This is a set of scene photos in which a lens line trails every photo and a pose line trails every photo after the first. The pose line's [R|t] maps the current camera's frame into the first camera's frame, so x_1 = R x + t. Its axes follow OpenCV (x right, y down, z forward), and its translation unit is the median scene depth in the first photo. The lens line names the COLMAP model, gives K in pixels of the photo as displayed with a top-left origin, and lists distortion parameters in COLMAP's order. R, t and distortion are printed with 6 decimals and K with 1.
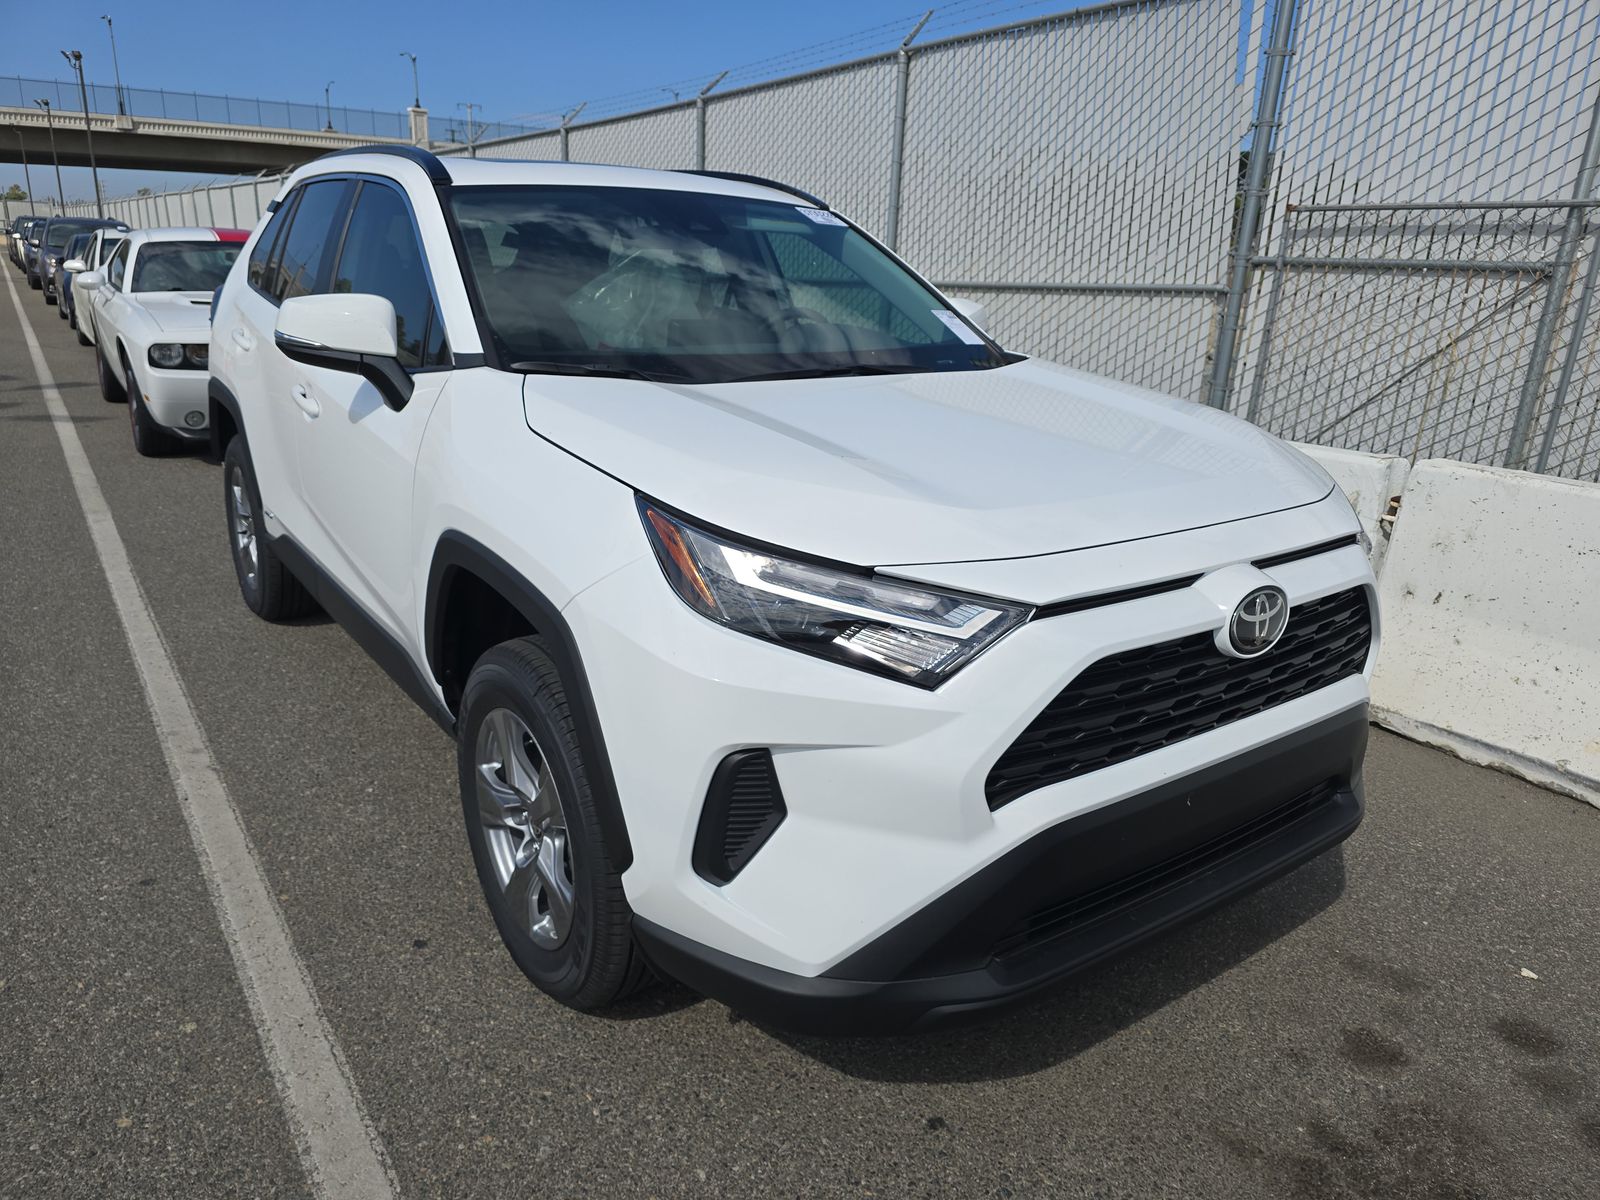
lens RADIAL K [[1111.8, 0, 817.4], [0, 1111.8, 601.7], [0, 0, 1]] dist [0.035569, -0.036242]
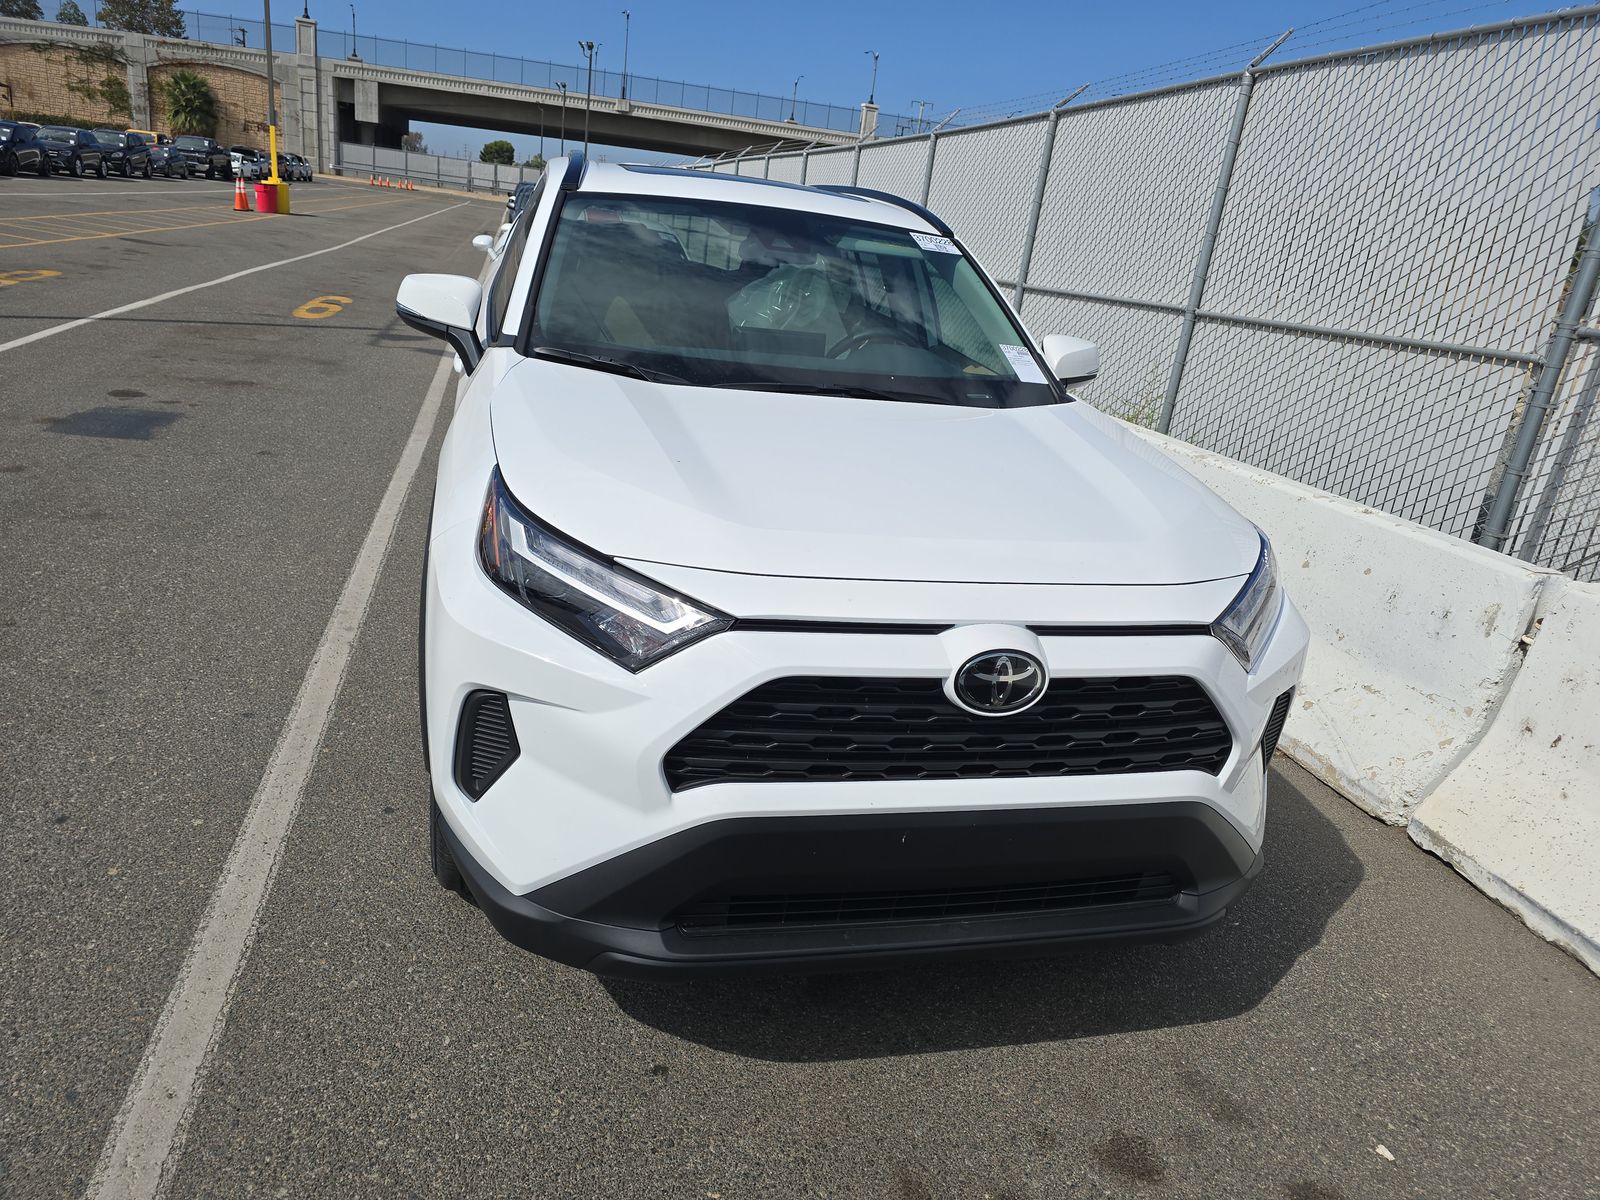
lens RADIAL K [[1108.1, 0, 800.0], [0, 1108.1, 600.0], [0, 0, 1]] dist [0.041400, -0.036349]
pose [[0.927394, 0.187982, -0.323423, 0.273059], [-0.188554, 0.981608, 0.029870, -0.026233], [0.323090, 0.033282, 0.945783, -0.006530]]
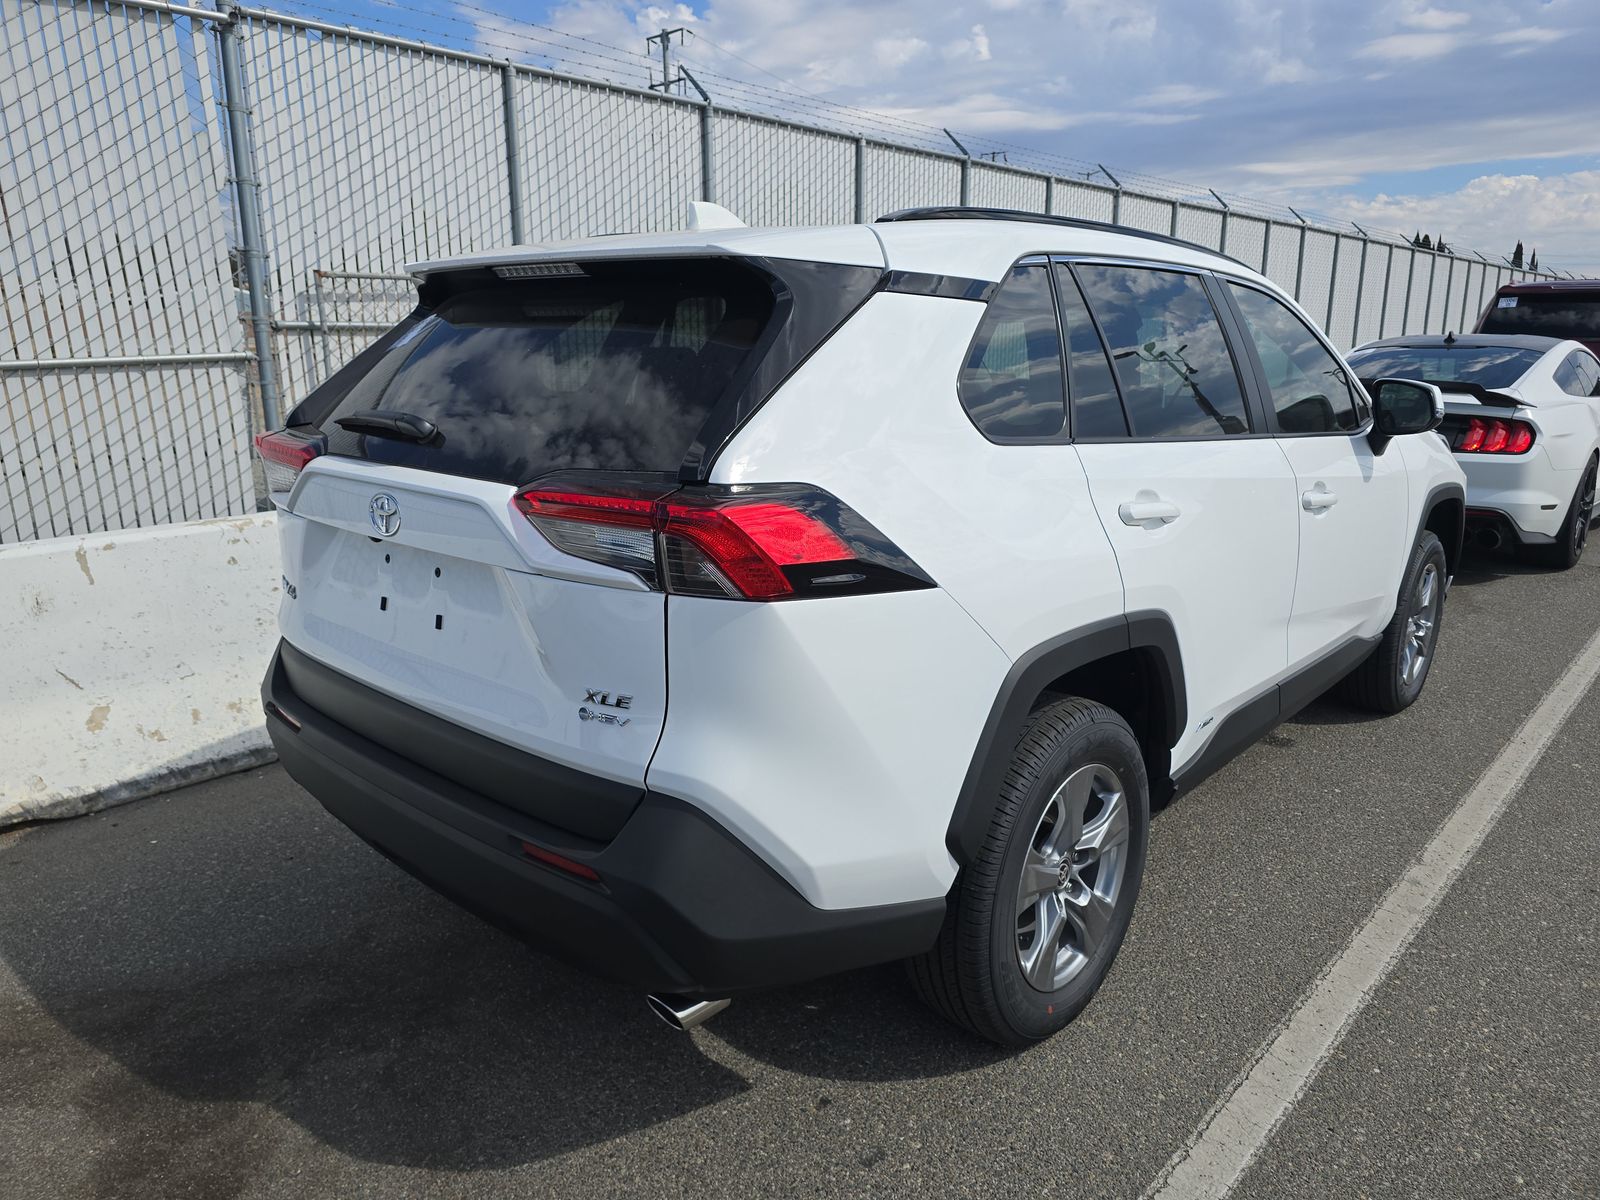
lens RADIAL K [[1108.1, 0, 800.0], [0, 1108.1, 600.0], [0, 0, 1]] dist [0.041400, -0.036349]
pose [[-0.221925, -0.261772, 0.939268, -1.140873], [0.282917, 0.904562, 0.318946, -0.475759], [-0.933117, 0.336517, -0.126685, 1.375980]]
